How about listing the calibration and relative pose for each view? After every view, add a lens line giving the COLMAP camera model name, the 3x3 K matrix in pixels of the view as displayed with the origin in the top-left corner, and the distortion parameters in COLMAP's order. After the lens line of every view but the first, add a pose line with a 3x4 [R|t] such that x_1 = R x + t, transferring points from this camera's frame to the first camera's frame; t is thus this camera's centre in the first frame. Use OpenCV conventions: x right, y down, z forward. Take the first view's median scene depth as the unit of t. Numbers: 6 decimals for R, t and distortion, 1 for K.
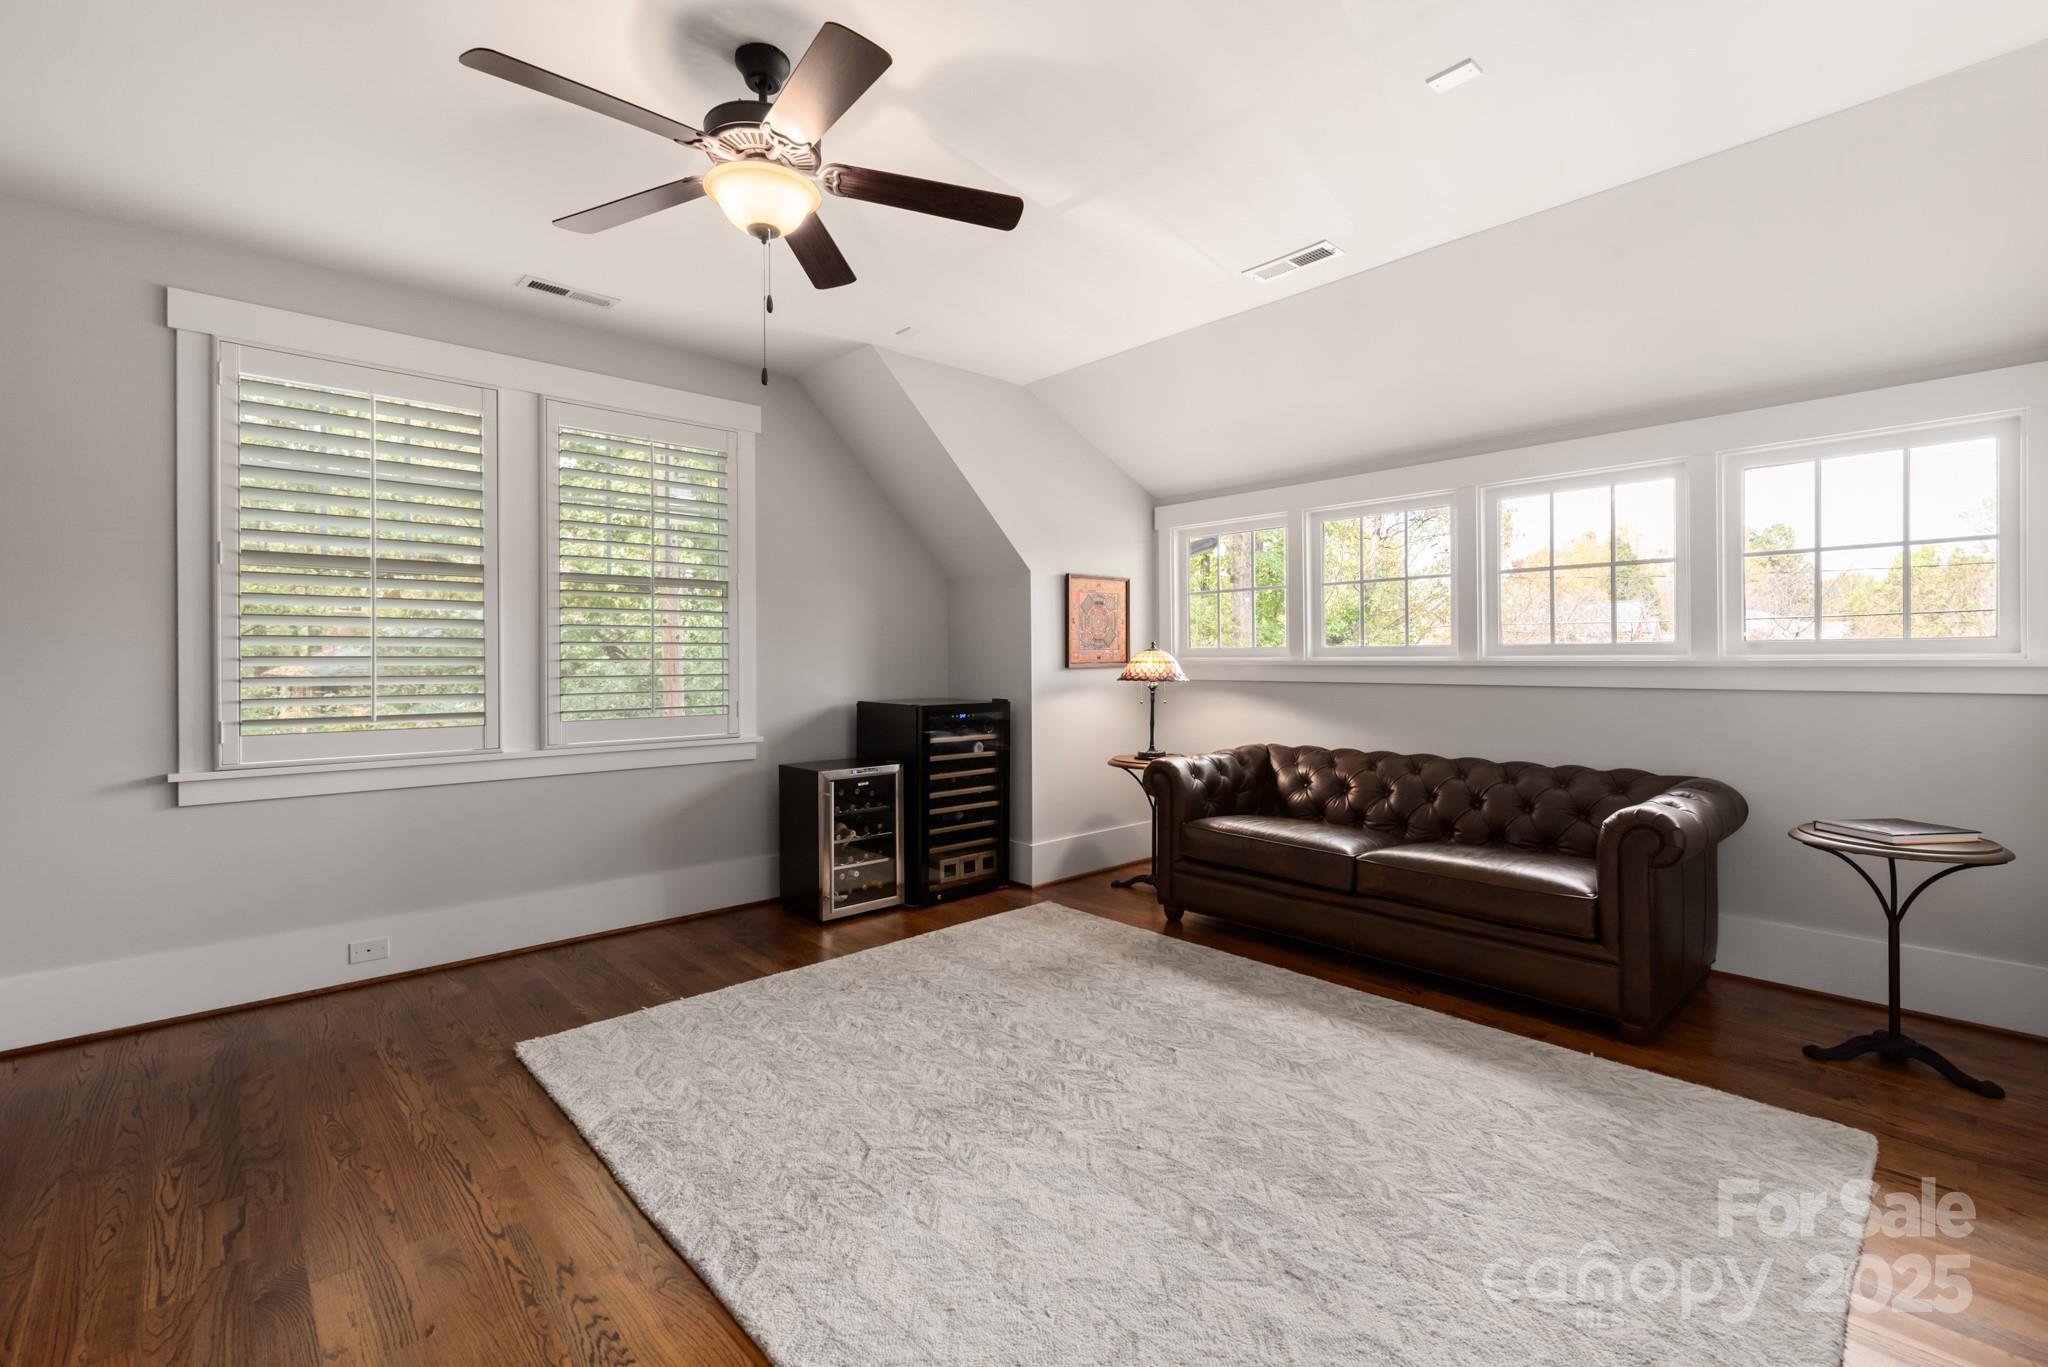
lens RADIAL K [[896.1, 0, 1025.4], [0, 896.1, 658.3], [0, 0, 1]] dist [-0.001603, -0.000105]
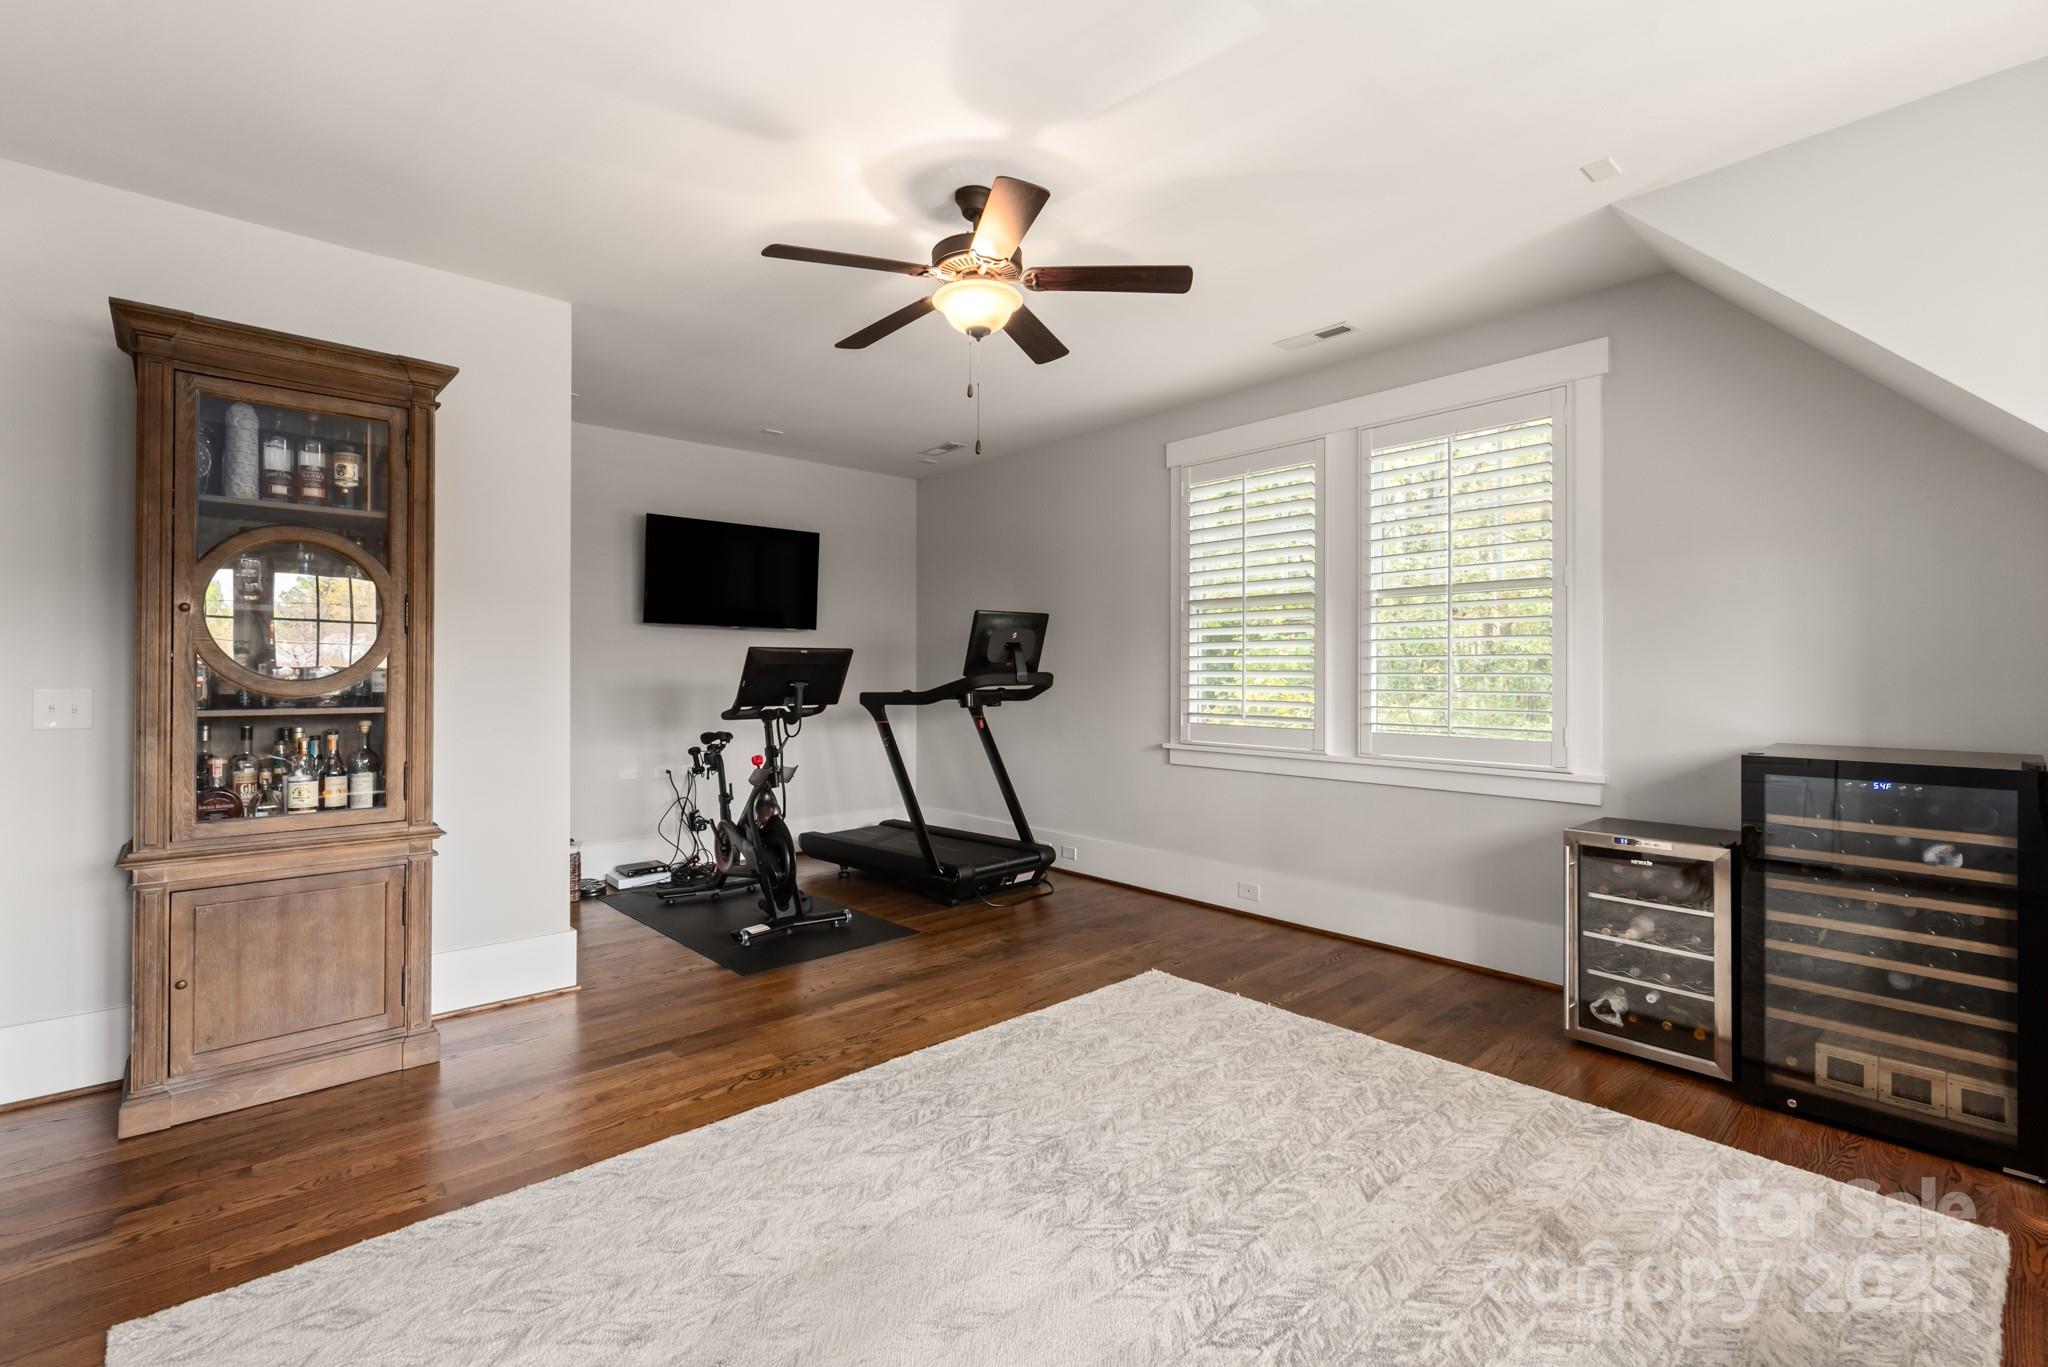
lens RADIAL K [[896.1, 0, 1025.4], [0, 896.1, 658.3], [0, 0, 1]] dist [-0.001603, -0.000105]
pose [[-0.013753, -0.012670, -0.999825, 0.672935], [-0.002586, 0.999917, -0.012636, -0.001781], [0.999902, 0.002412, -0.013784, 0.763316]]
